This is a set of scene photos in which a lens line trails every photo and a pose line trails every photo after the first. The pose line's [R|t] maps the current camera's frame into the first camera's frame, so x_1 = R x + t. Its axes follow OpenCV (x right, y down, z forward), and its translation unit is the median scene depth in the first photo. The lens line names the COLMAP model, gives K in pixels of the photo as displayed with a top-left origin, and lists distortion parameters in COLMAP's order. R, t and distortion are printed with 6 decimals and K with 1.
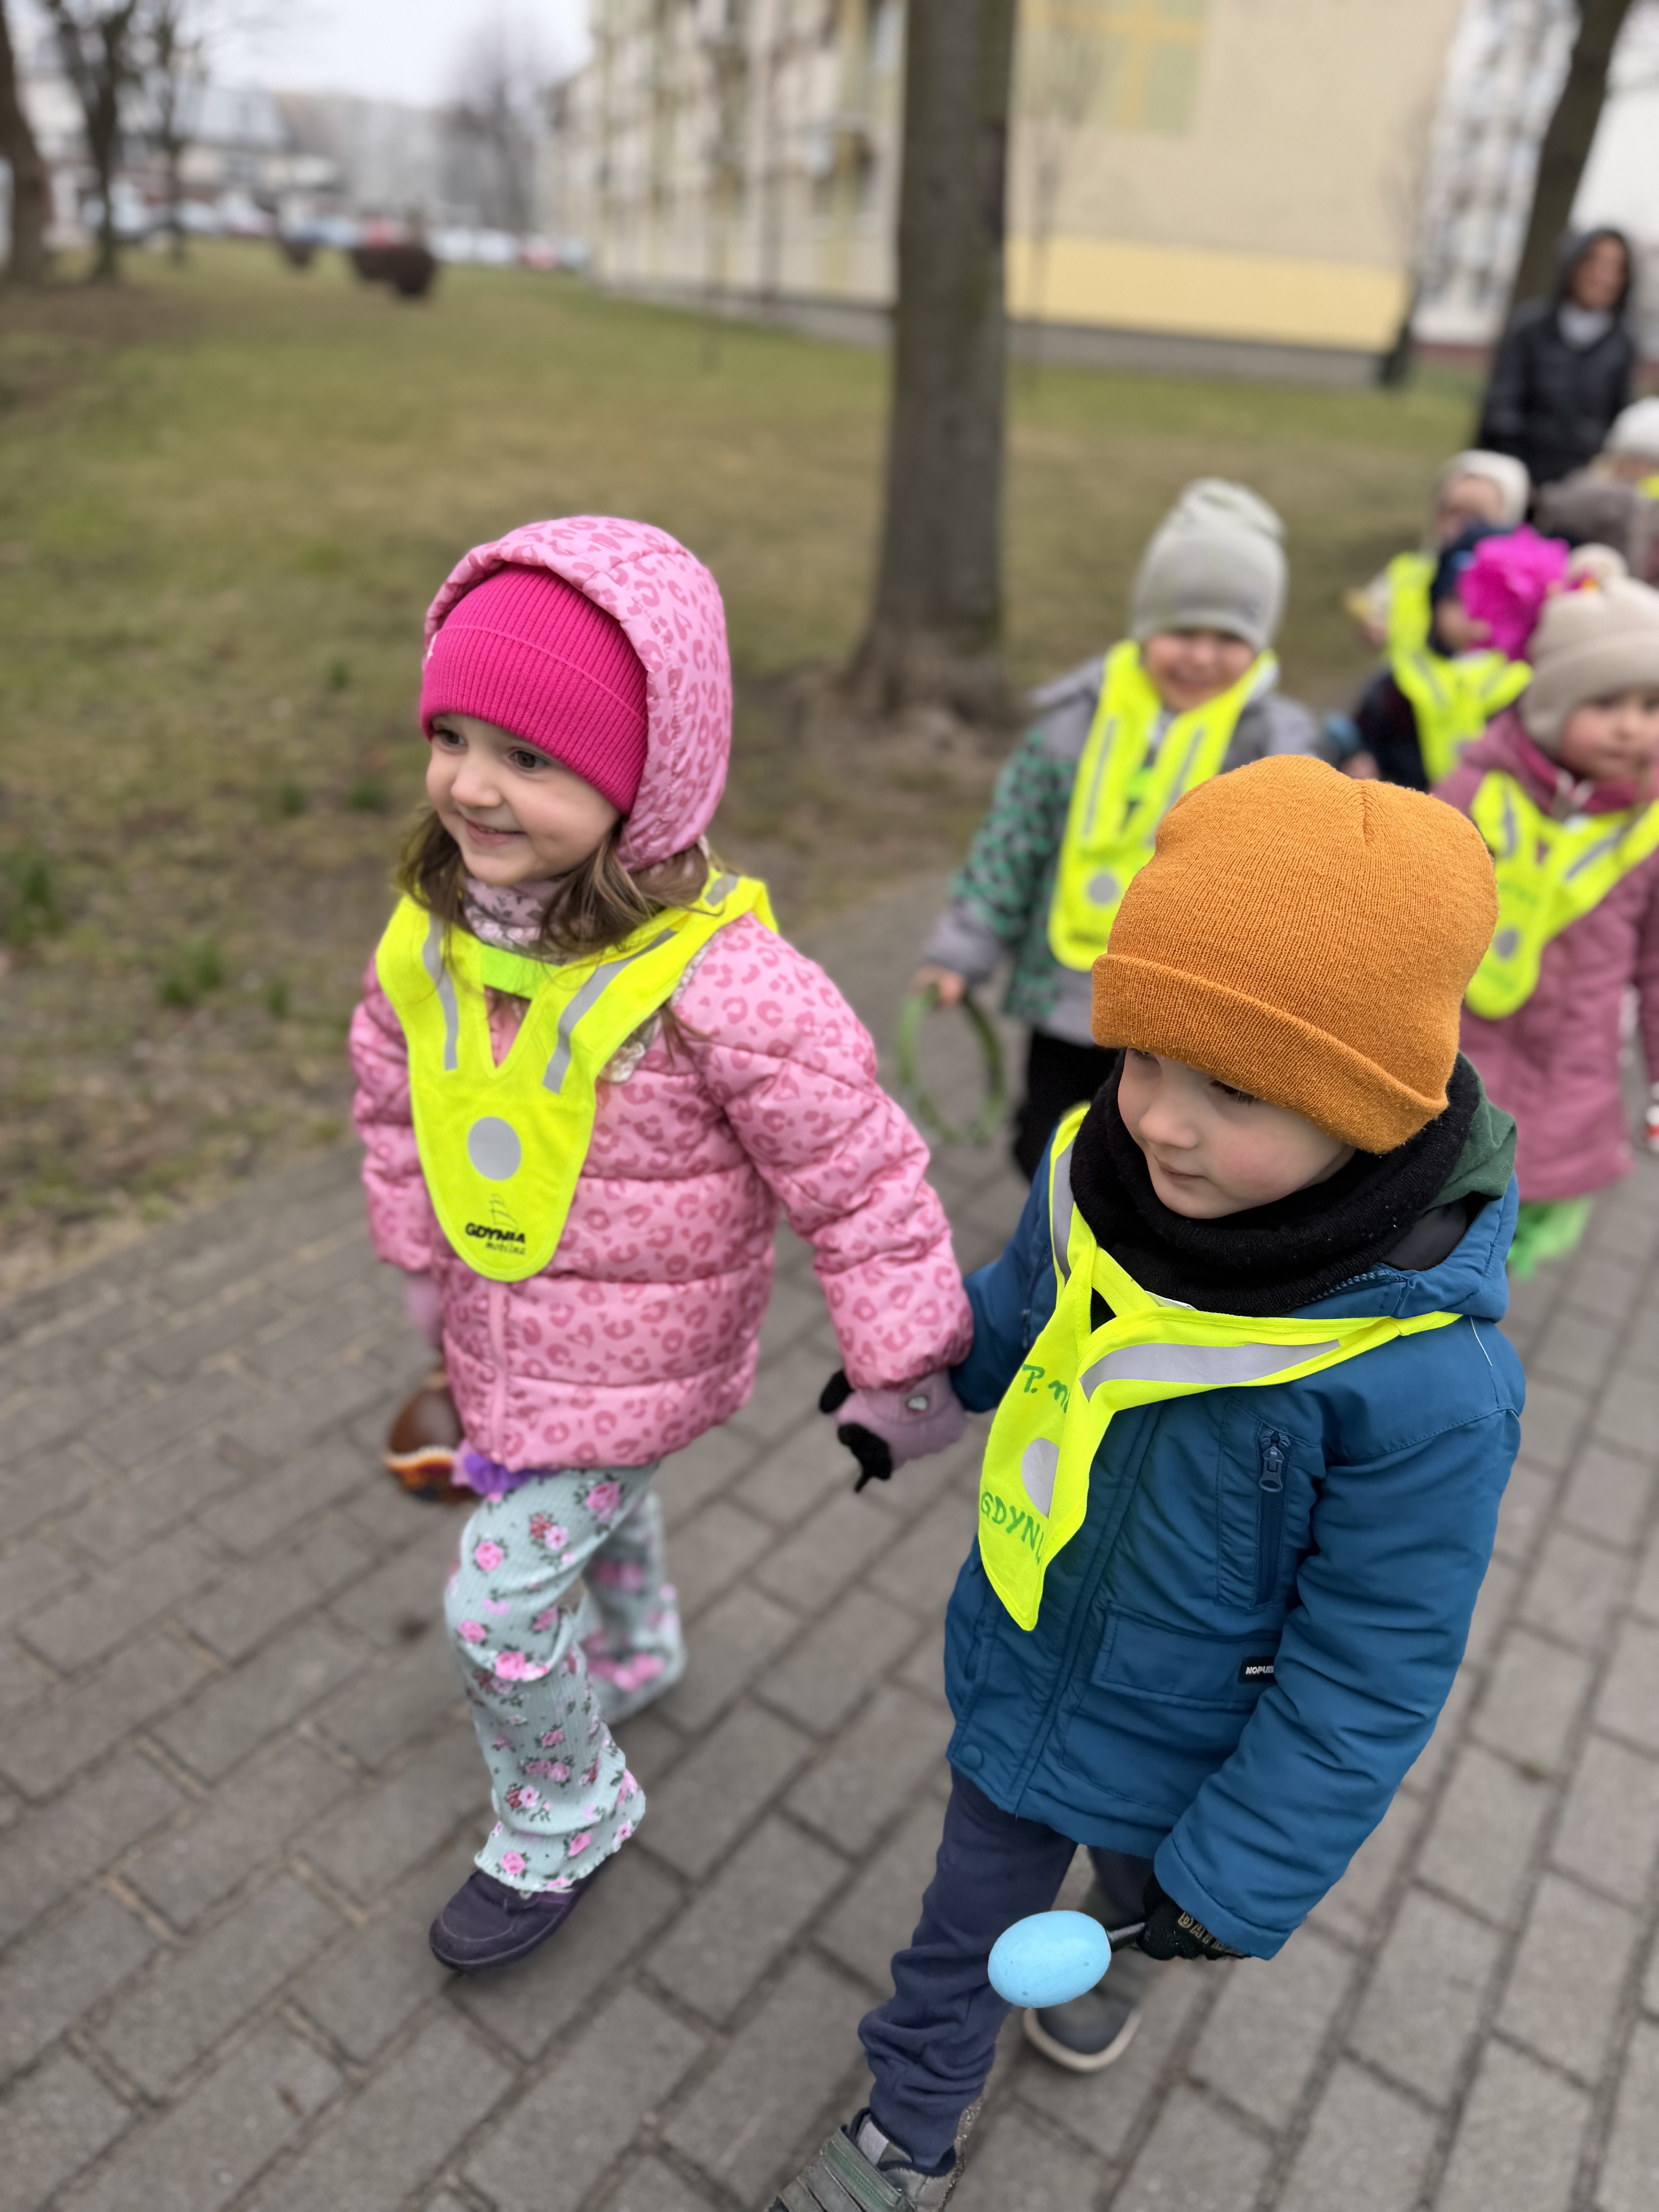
lens RADIAL K [[1580.5, 0, 845.8], [0, 1580.5, 1103.8], [0, 0, 1]] dist [-0.003475, -0.002639]
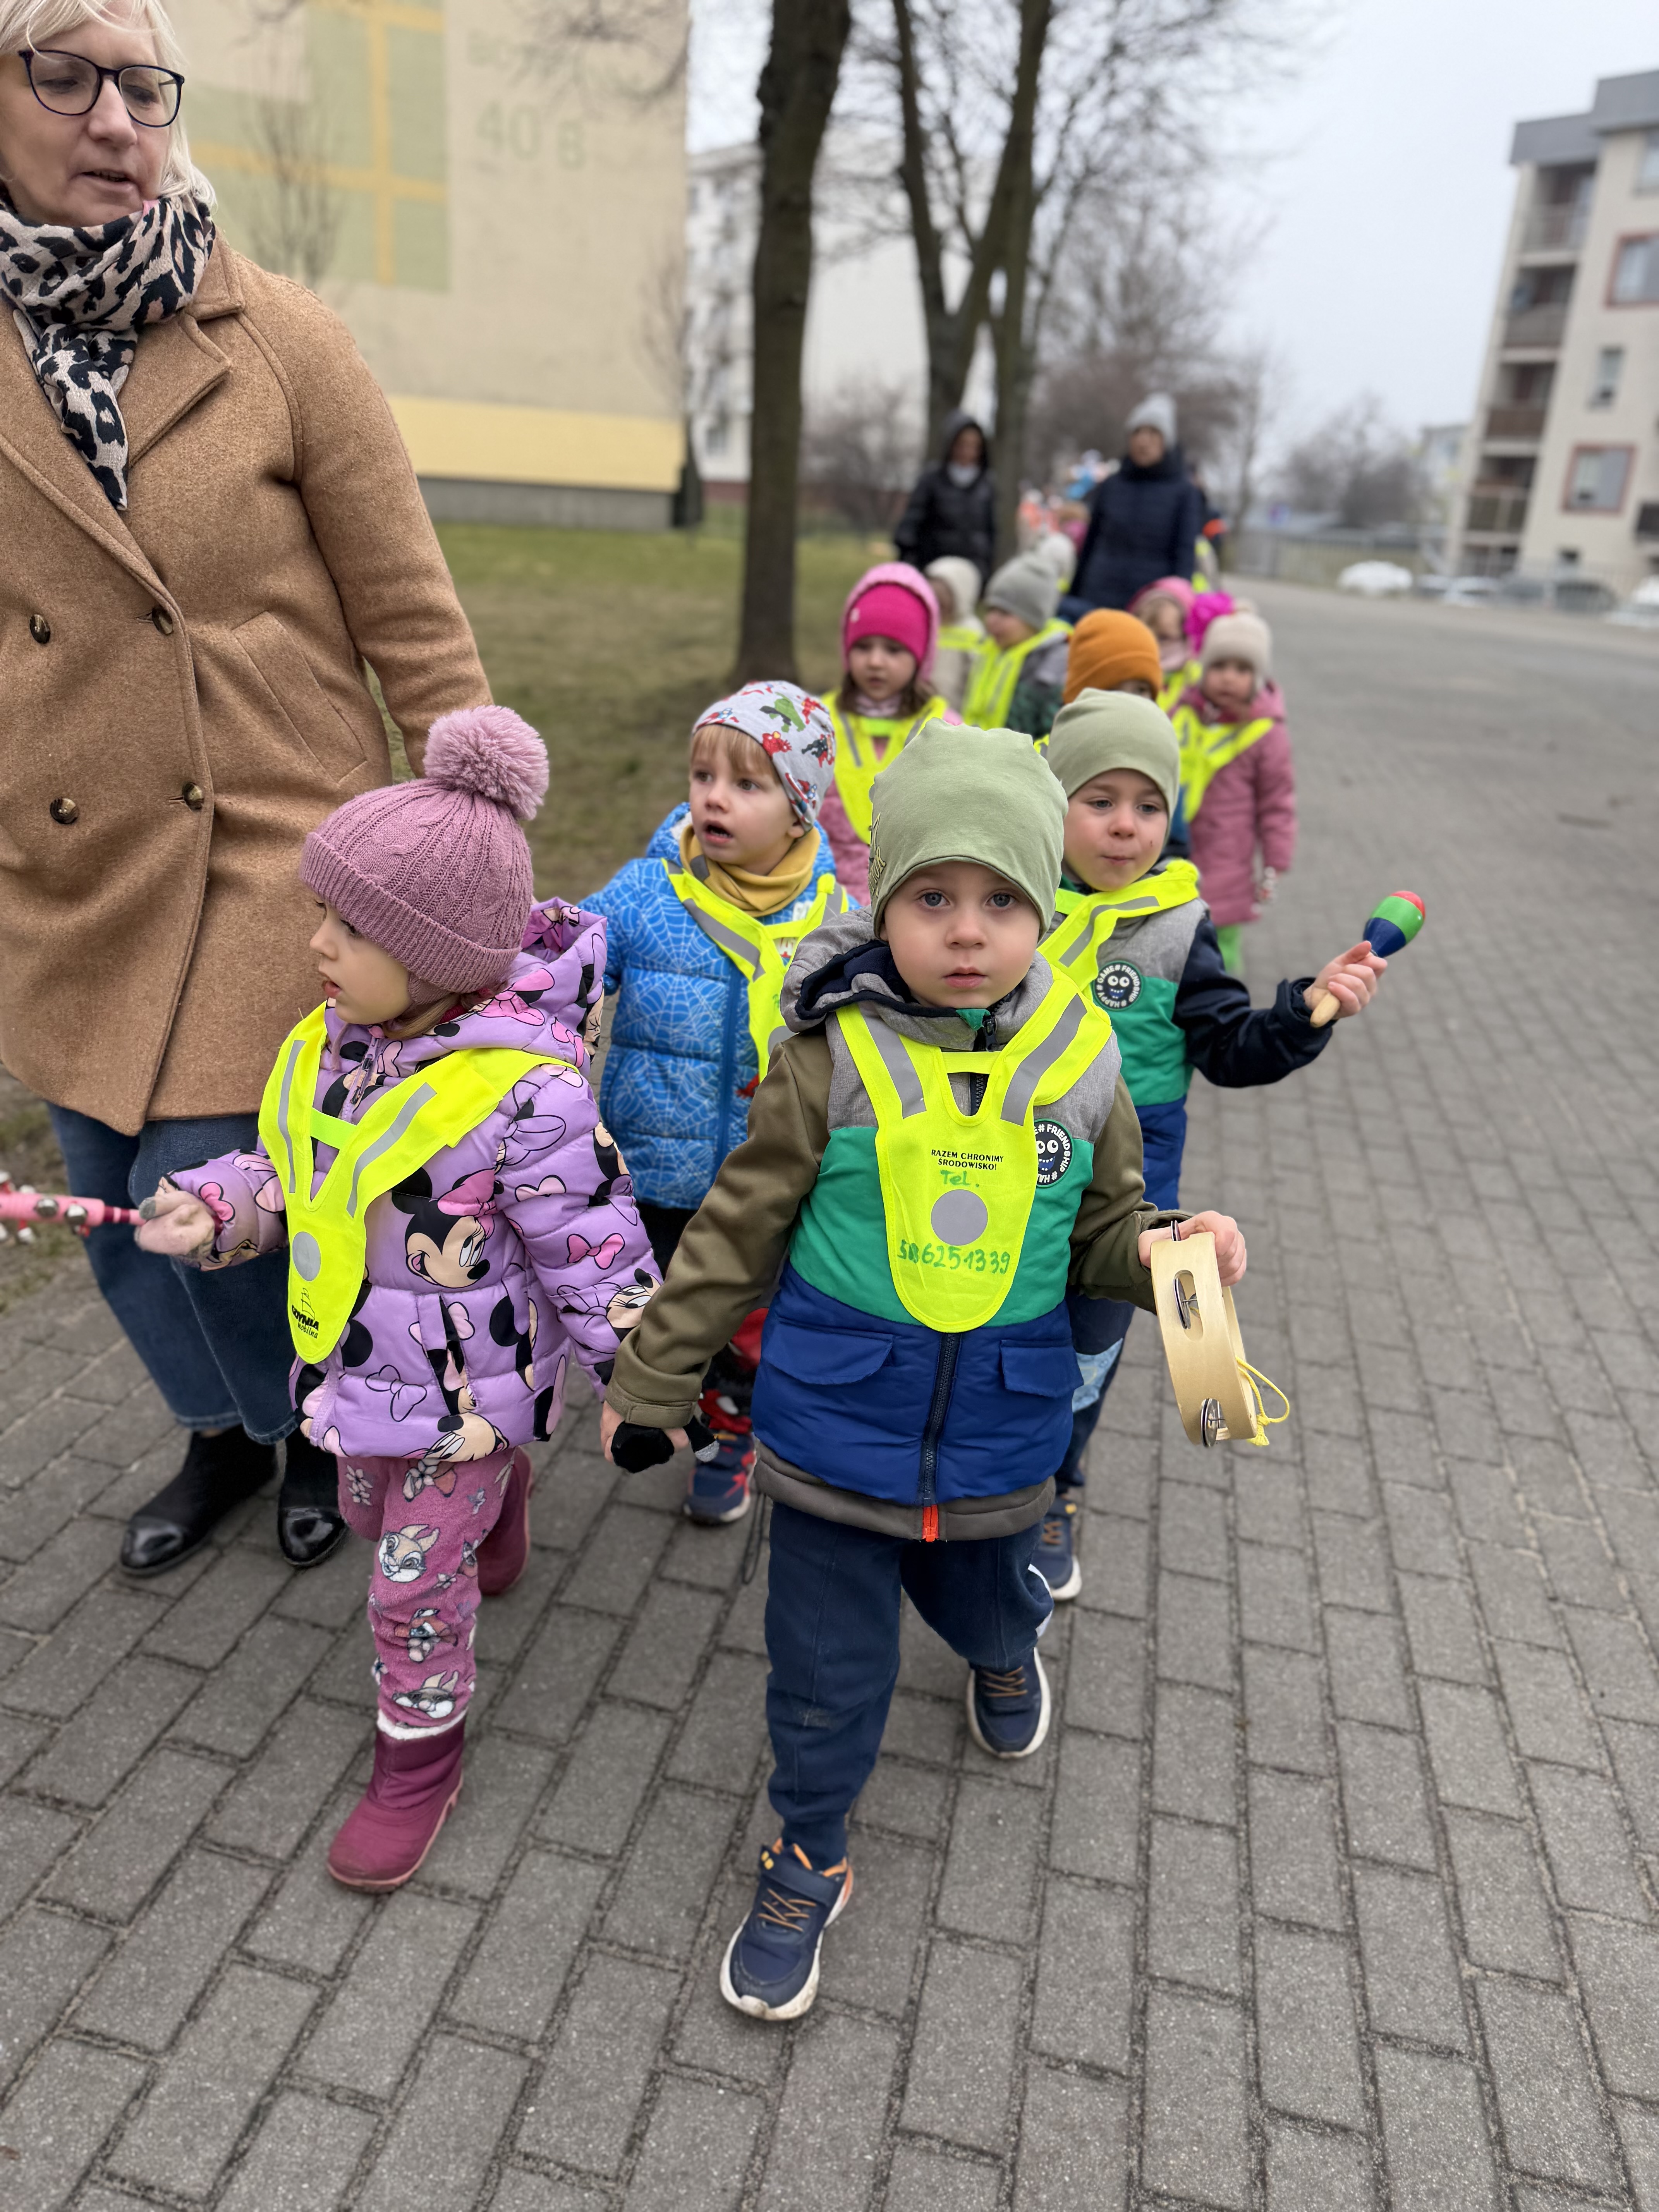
lens RADIAL K [[1580.5, 0, 845.8], [0, 1580.5, 1103.8], [0, 0, 1]] dist [-0.003475, -0.002639]
pose [[0.923196, -0.157995, 0.350351, 0.135822], [0.184819, 0.981775, -0.044266, -0.115141], [-0.336972, 0.105618, 0.935572, 0.232600]]
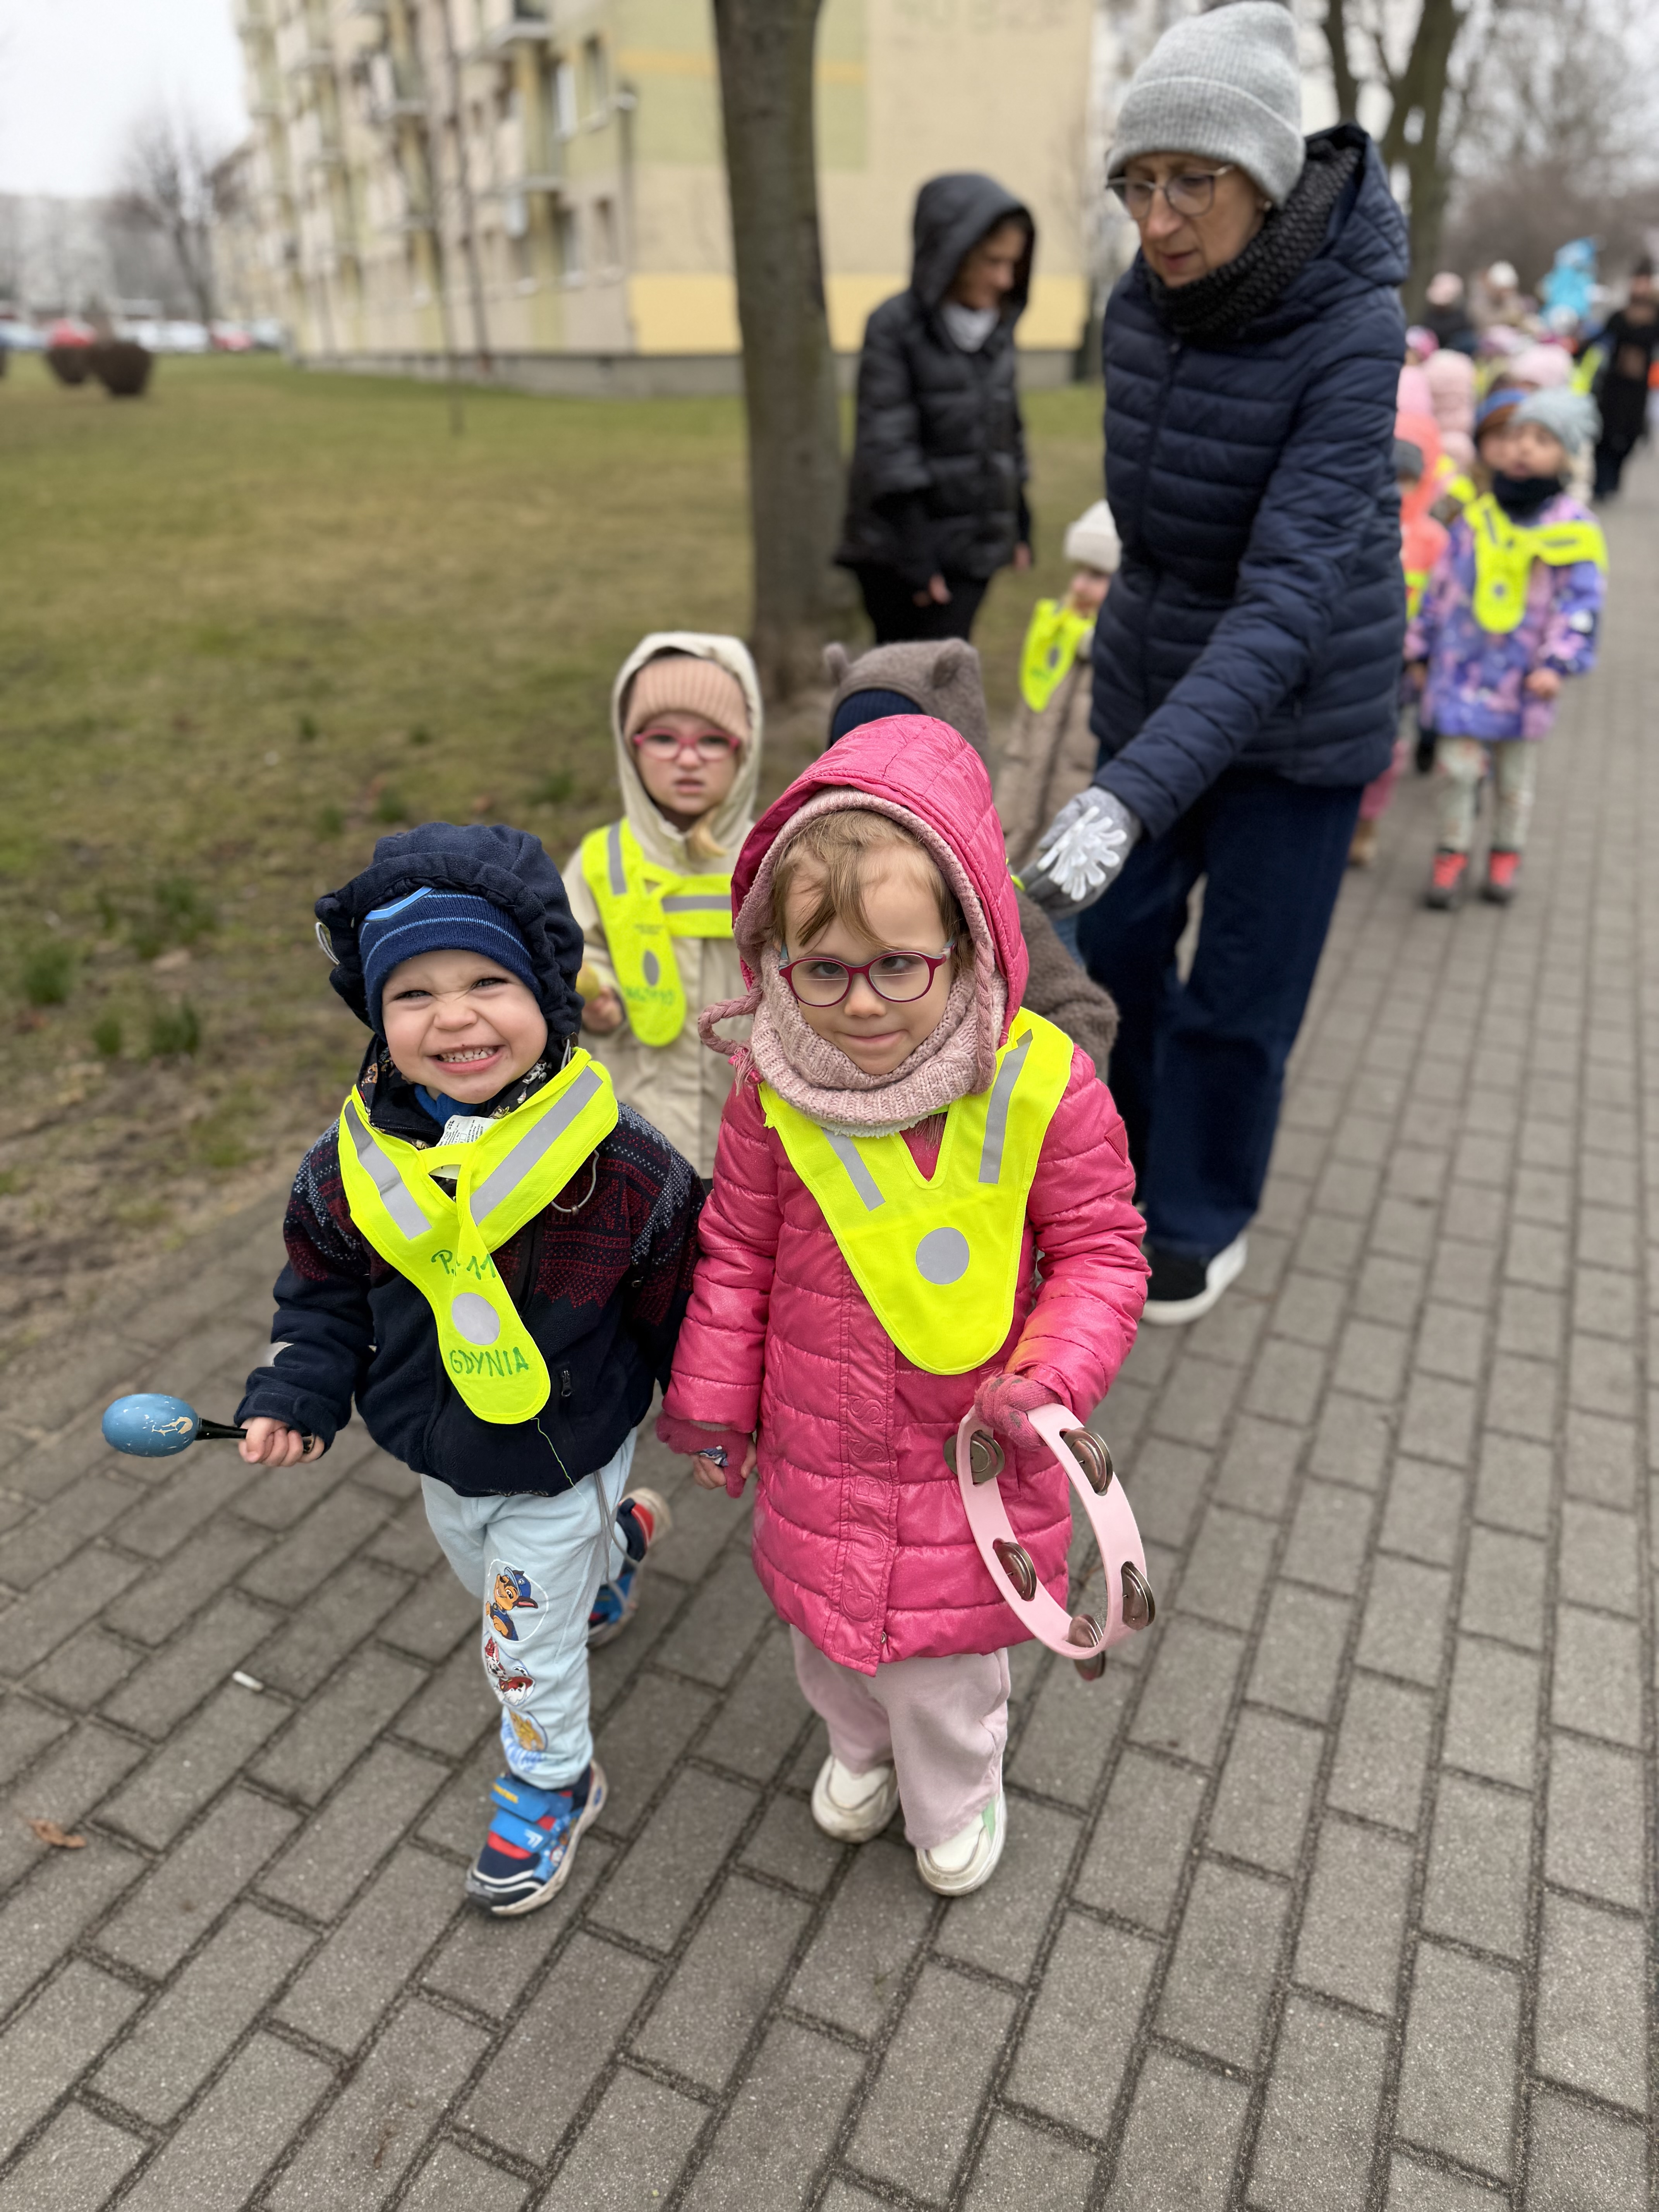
lens RADIAL K [[1562.4, 0, 849.6], [0, 1562.4, 1084.0], [0, 0, 1]] dist [0.017199, -0.031010]
pose [[0.980781, -0.155702, 0.117579, -0.111096], [0.158605, 0.987218, -0.015687, 0.073623], [-0.113633, 0.034034, 0.992940, -0.191734]]
